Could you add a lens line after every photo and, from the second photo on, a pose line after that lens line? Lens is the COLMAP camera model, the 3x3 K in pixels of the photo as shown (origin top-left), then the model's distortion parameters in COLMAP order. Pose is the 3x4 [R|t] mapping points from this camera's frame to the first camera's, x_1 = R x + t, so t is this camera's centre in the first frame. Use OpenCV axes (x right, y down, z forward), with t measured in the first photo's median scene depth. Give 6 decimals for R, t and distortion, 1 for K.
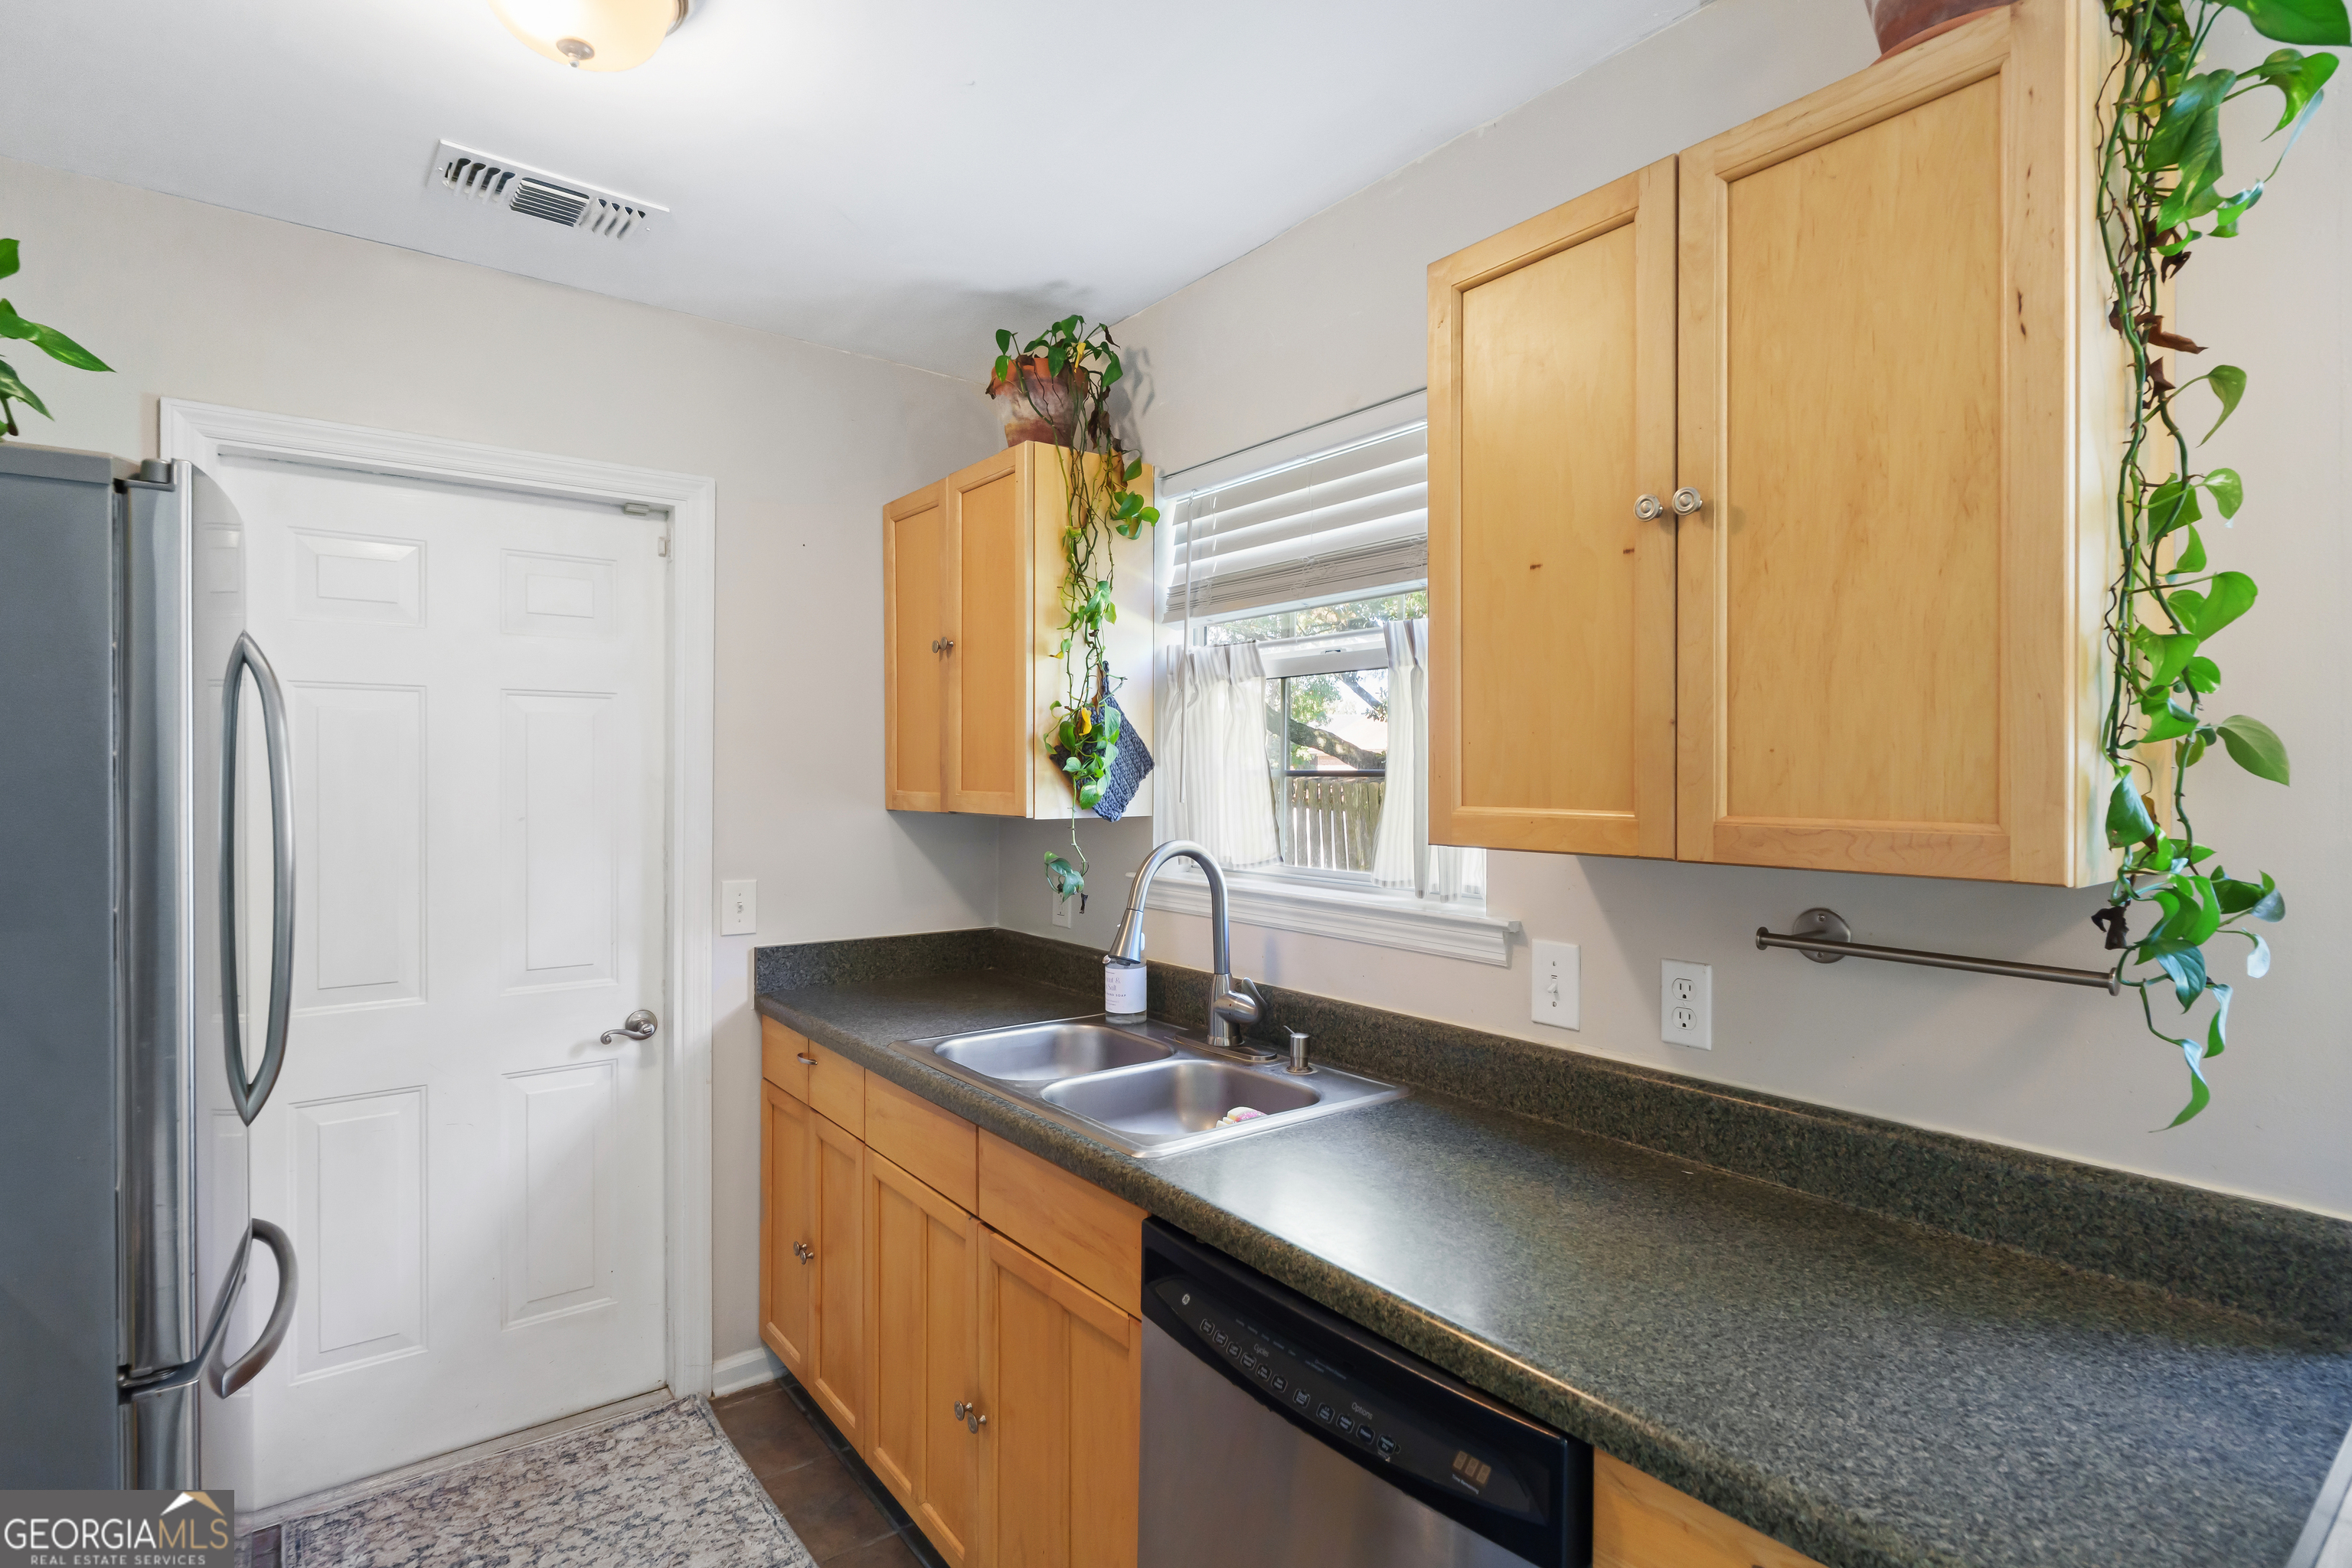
lens RADIAL K [[1150.9, 0, 1175.1], [0, 1150.9, 779.8], [0, 0, 1]] dist [0.000048, 0.000297]
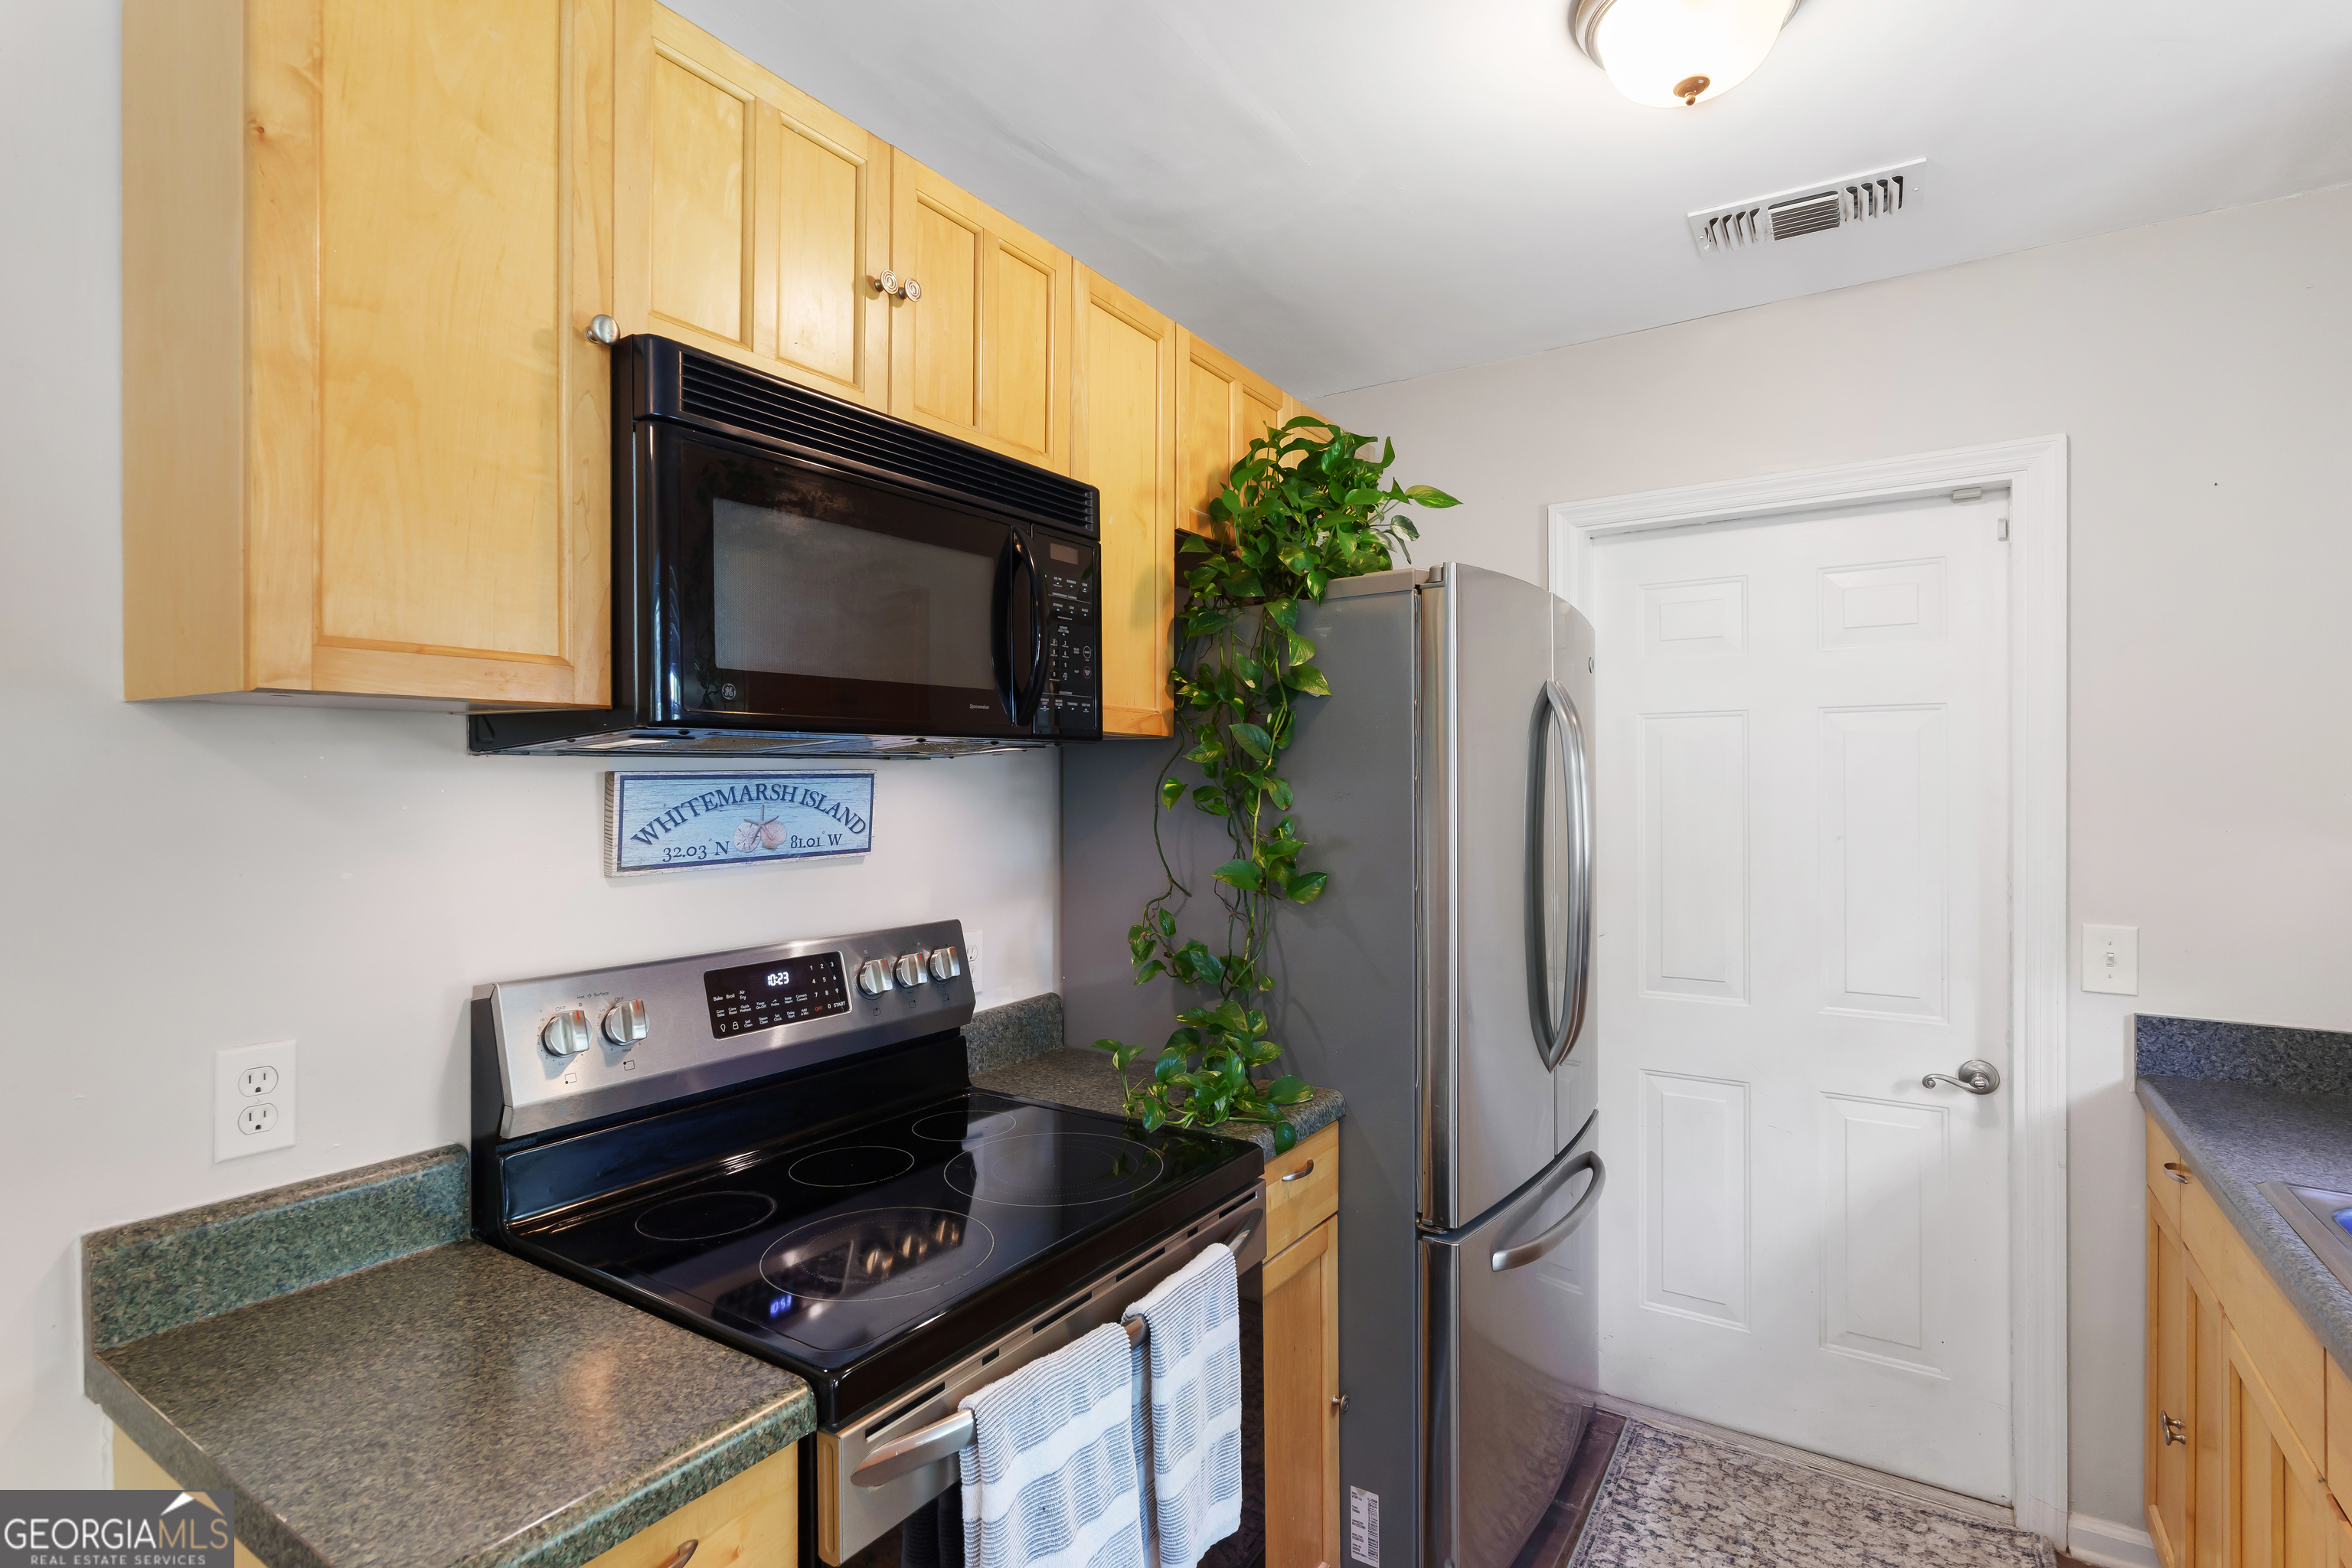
lens RADIAL K [[1144.1, 0, 1174.2], [0, 1144.1, 784.3], [0, 0, 1]] dist [0.000183, 0.000439]
pose [[0.331732, -0.004071, -0.943365, 0.178055], [-0.005020, 0.999969, -0.006081, -0.003060], [0.943360, 0.006753, 0.331701, 0.143548]]
